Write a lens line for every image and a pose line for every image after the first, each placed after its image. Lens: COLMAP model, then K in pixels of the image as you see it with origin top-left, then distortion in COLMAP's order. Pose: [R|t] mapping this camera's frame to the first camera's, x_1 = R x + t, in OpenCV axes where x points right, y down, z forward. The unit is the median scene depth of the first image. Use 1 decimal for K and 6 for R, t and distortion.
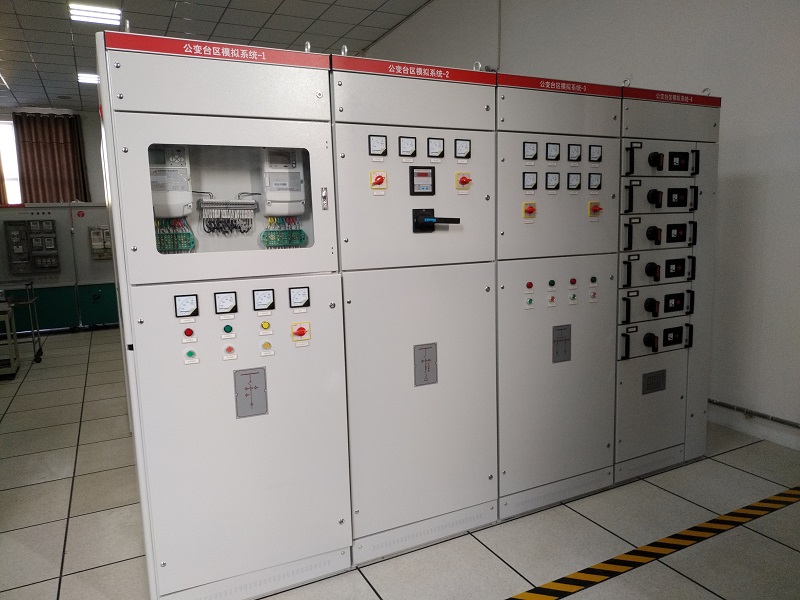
lens RADIAL K [[581.8, 0, 400.0], [0, 581.8, 300.0], [0, 0, 1]] dist [0.024693, 0.000432]
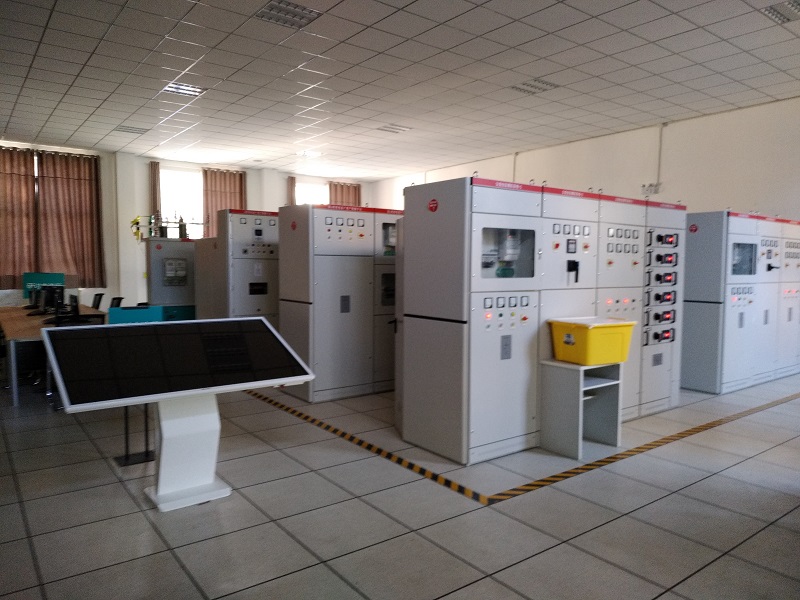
lens RADIAL K [[581.8, 0, 400.0], [0, 581.8, 300.0], [0, 0, 1]] dist [0.024693, 0.000432]
pose [[0.983426, 0.028869, 0.178995, -0.730542], [-0.015998, 0.997208, -0.072937, 0.110026], [-0.180601, 0.068865, 0.981143, -0.690143]]
